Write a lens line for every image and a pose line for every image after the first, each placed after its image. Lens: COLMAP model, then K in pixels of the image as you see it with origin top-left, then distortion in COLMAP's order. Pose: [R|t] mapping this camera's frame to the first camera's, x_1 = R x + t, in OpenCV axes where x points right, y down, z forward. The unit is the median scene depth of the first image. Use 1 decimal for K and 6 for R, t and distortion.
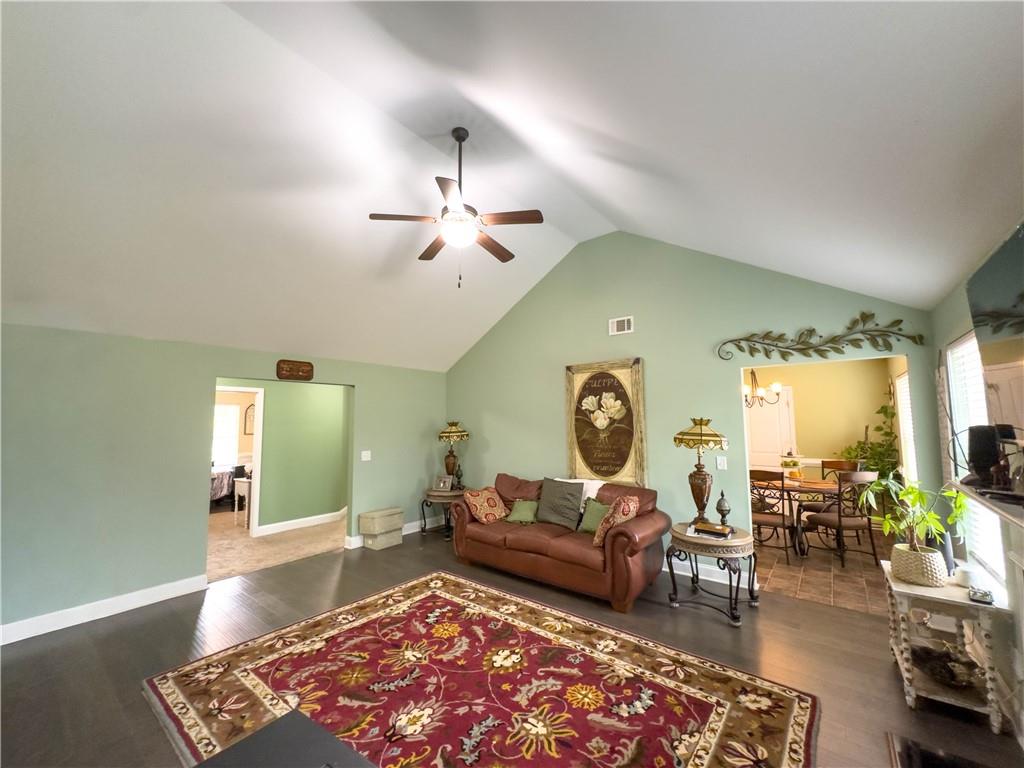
lens RADIAL K [[409.3, 0, 513.7], [0, 409.3, 384.3], [0, 0, 1]] dist [-0.001693, -0.000062]
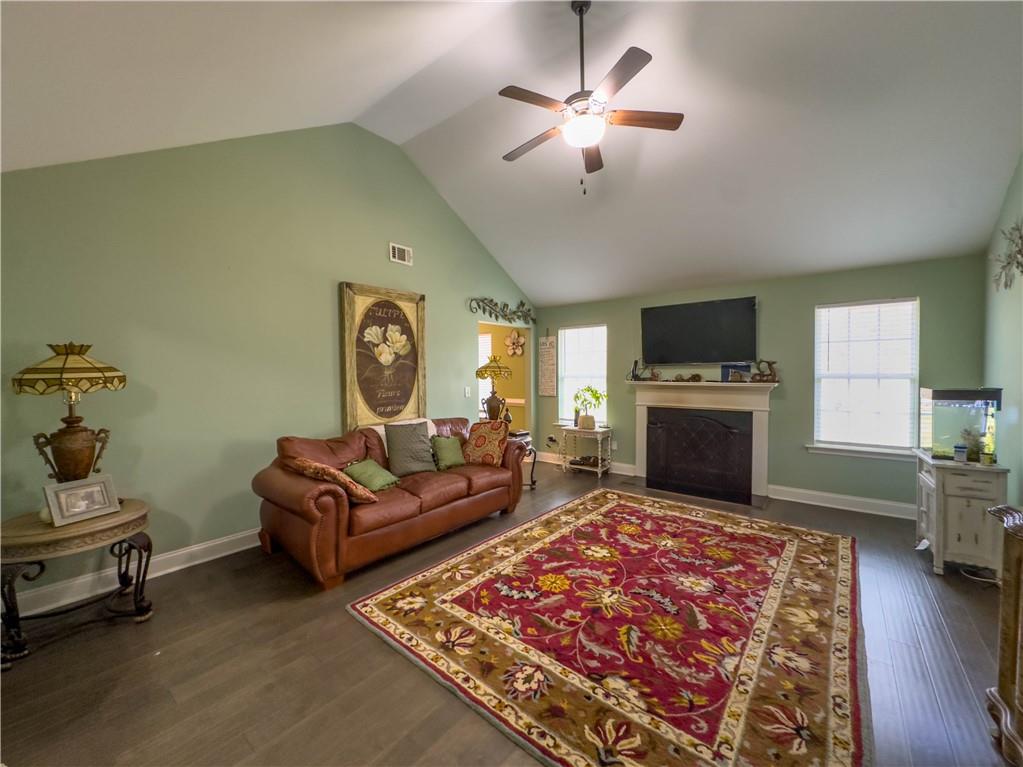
lens RADIAL K [[408.9, 0, 513.2], [0, 408.9, 383.8], [0, 0, 1]] dist [-0.001693, -0.000062]
pose [[0.001514, -0.017259, 0.999850, -1.000623], [-0.081961, 0.996485, 0.017325, 0.167447], [-0.996634, -0.081975, 0.000094, 1.091946]]
